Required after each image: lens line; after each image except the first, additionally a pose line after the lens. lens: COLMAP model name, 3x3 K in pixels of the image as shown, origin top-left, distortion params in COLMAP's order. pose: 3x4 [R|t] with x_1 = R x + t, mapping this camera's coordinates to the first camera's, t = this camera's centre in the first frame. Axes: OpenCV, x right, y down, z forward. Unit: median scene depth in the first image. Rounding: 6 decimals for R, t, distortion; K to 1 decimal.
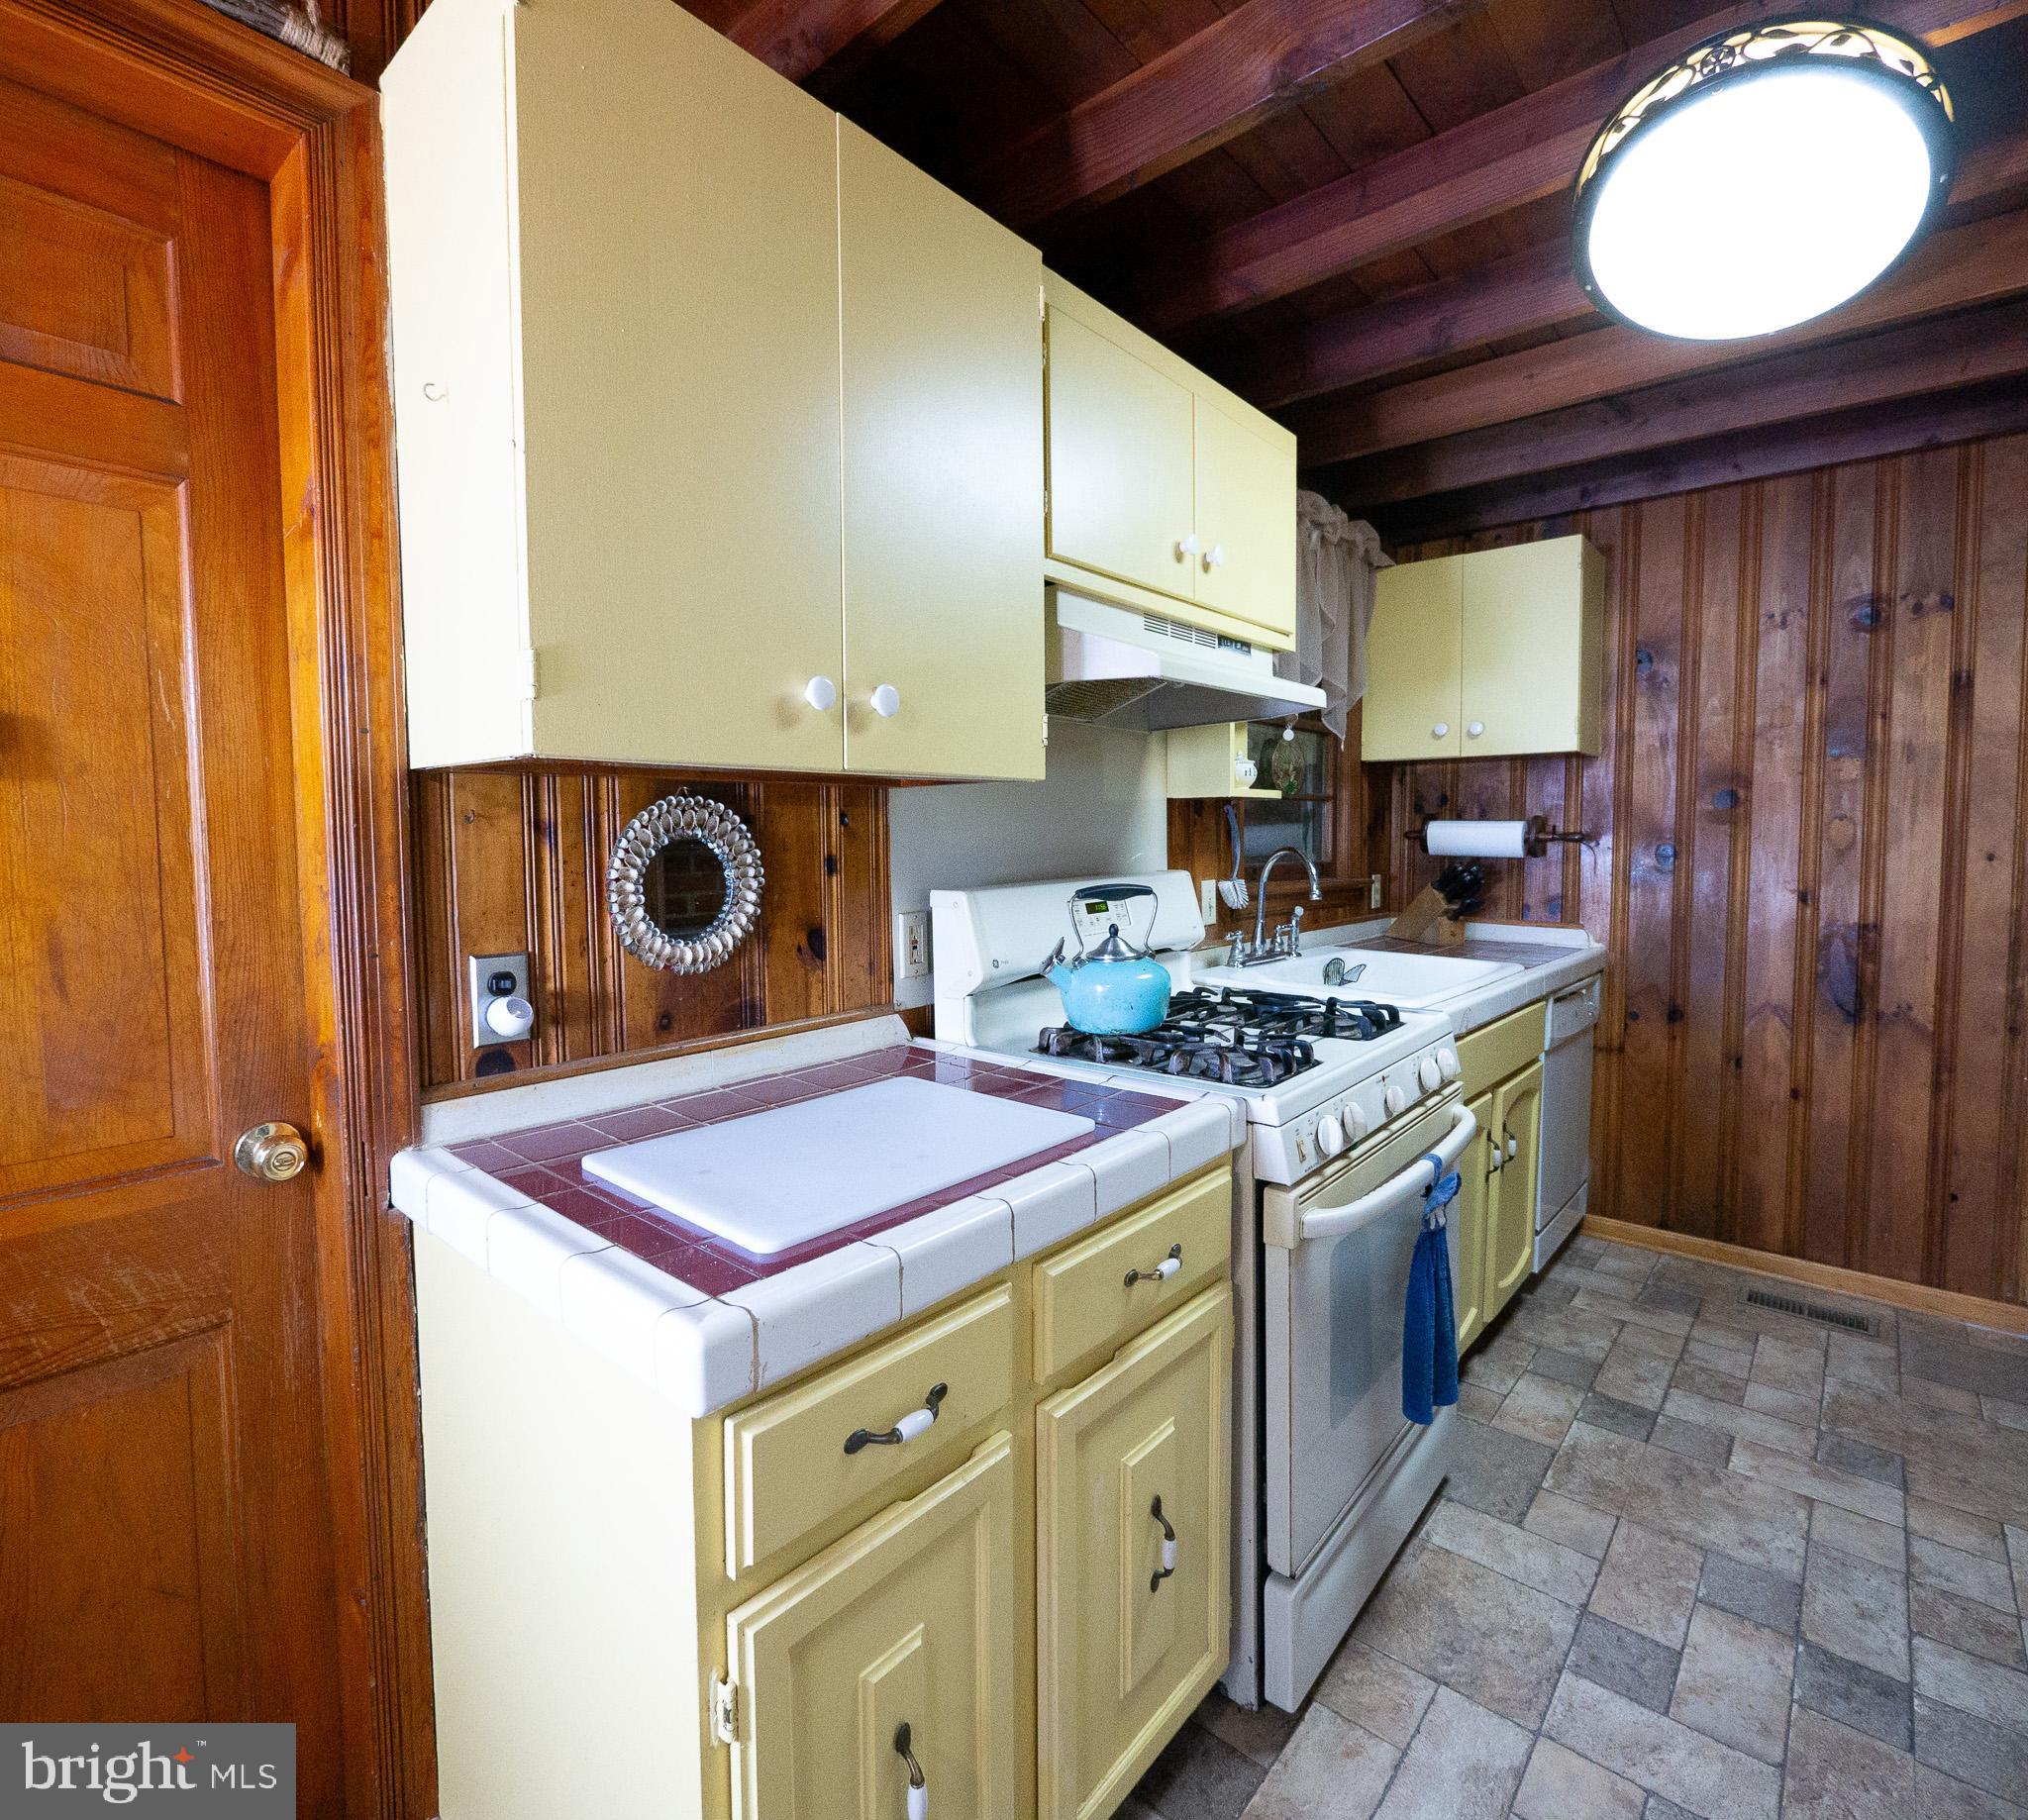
lens RADIAL K [[987.5, 0, 965.3], [0, 987.5, 894.5], [0, 0, 1]] dist [-0.013400, 0.000649]
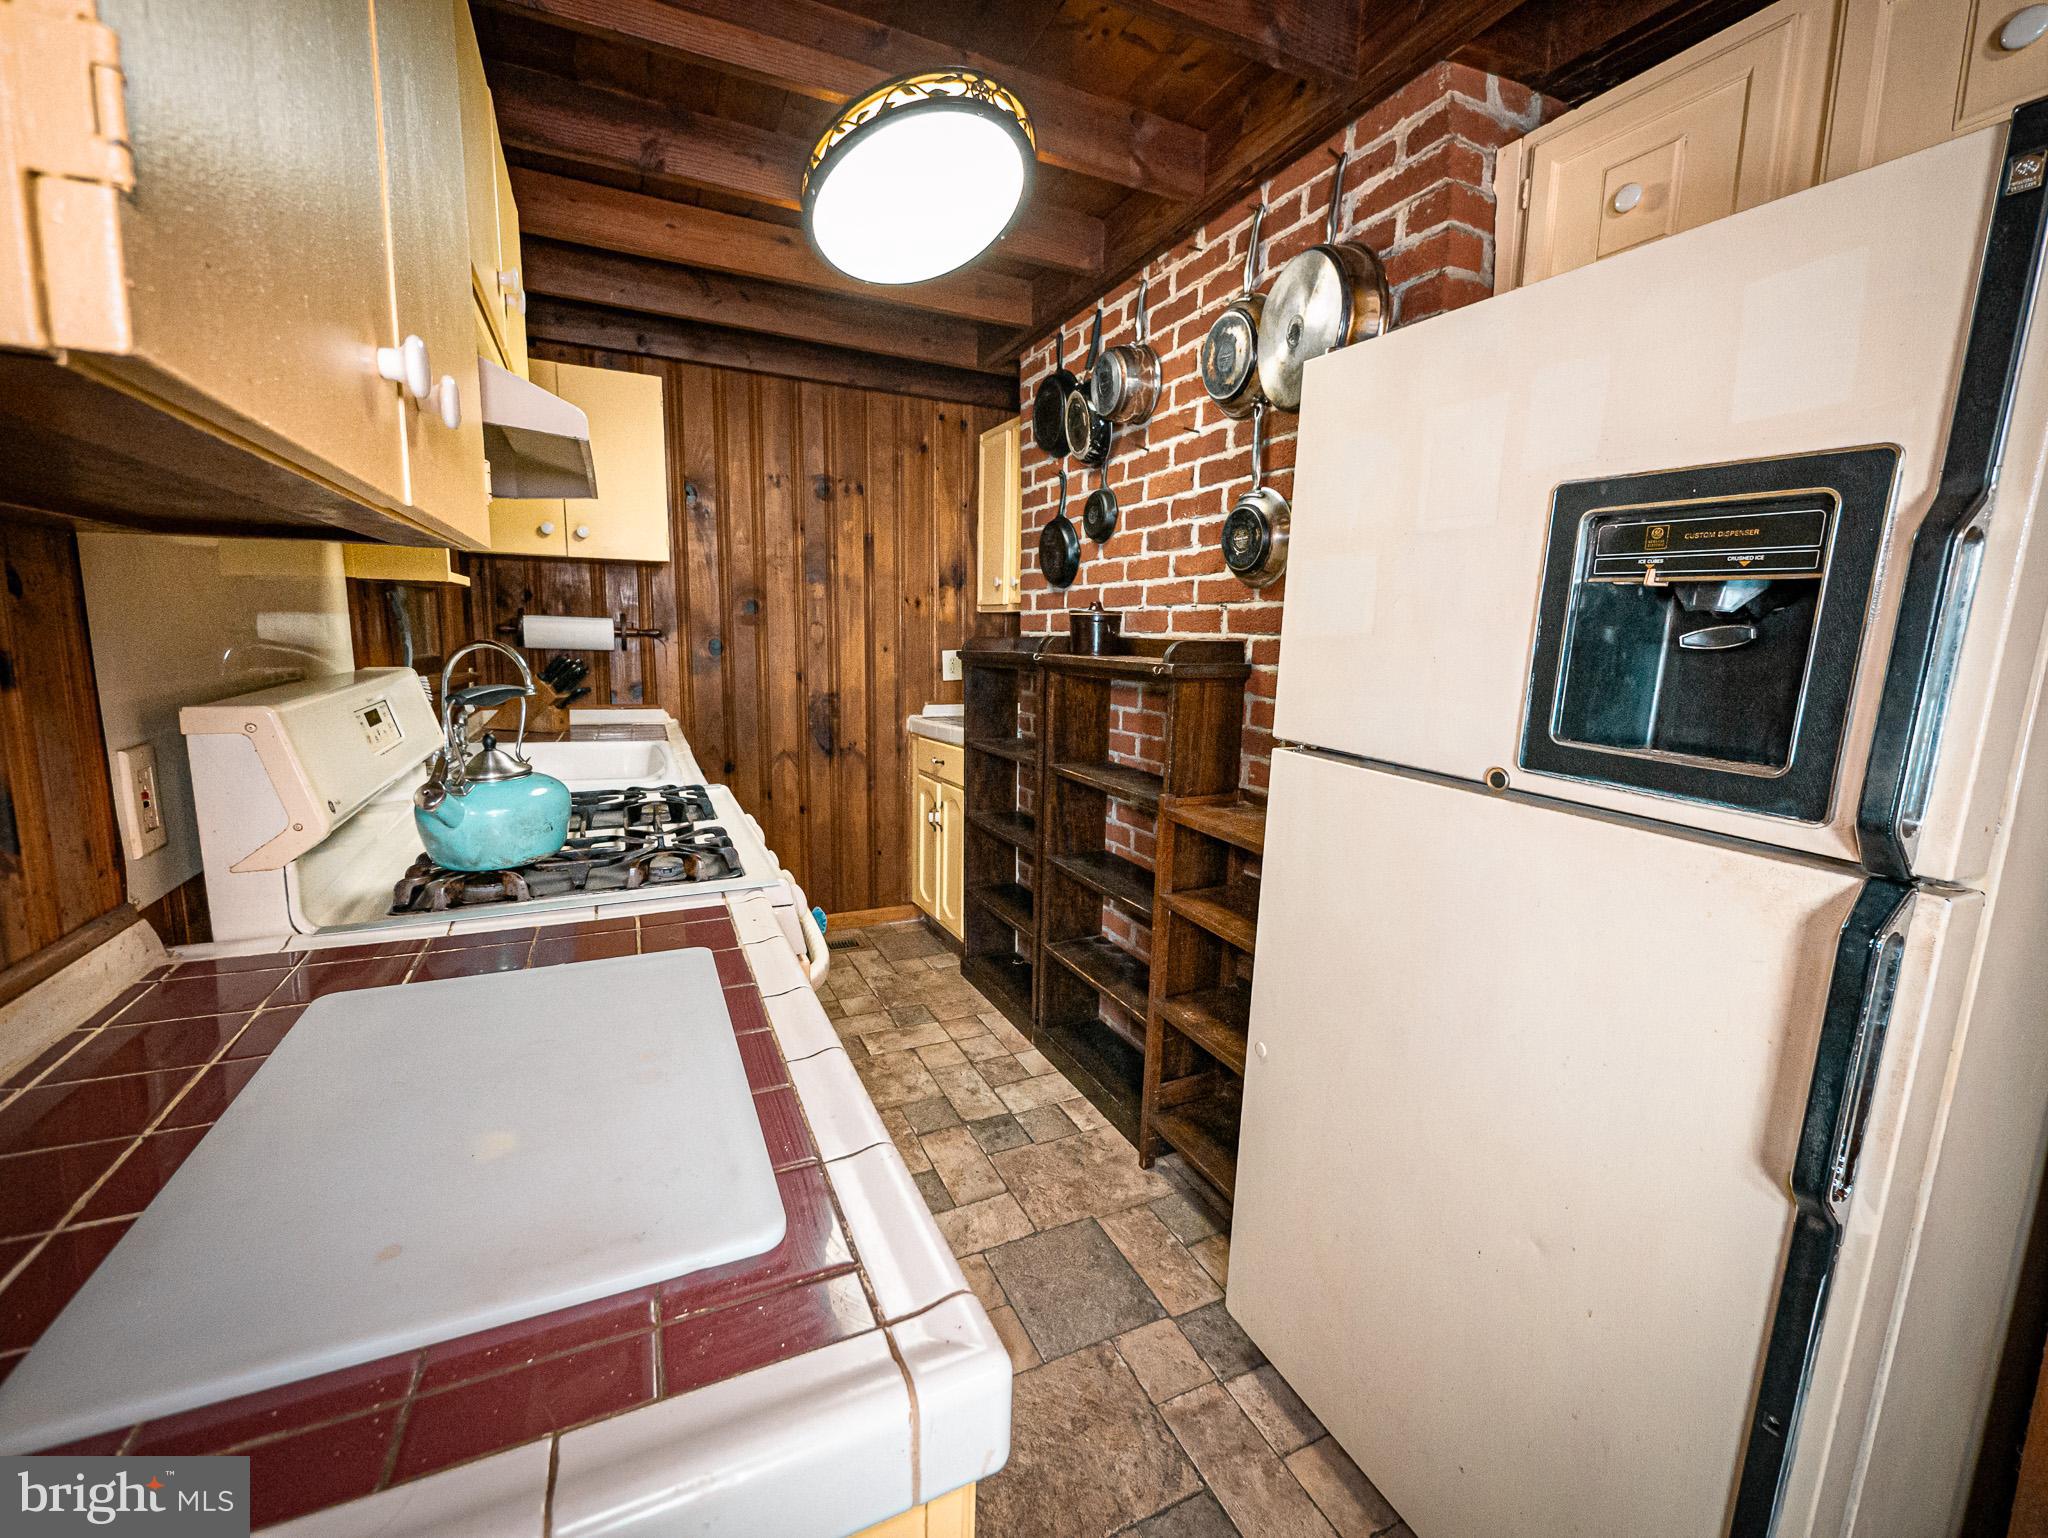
lens RADIAL K [[844.8, 0, 1029.6], [0, 844.8, 753.6], [0, 0, 1]] dist [-0.009125, 0.001249]
pose [[0.379752, -0.113999, 0.918037, -0.191963], [0.035152, 0.993440, 0.108822, -0.008333], [-0.924420, -0.009055, 0.381268, 0.192326]]
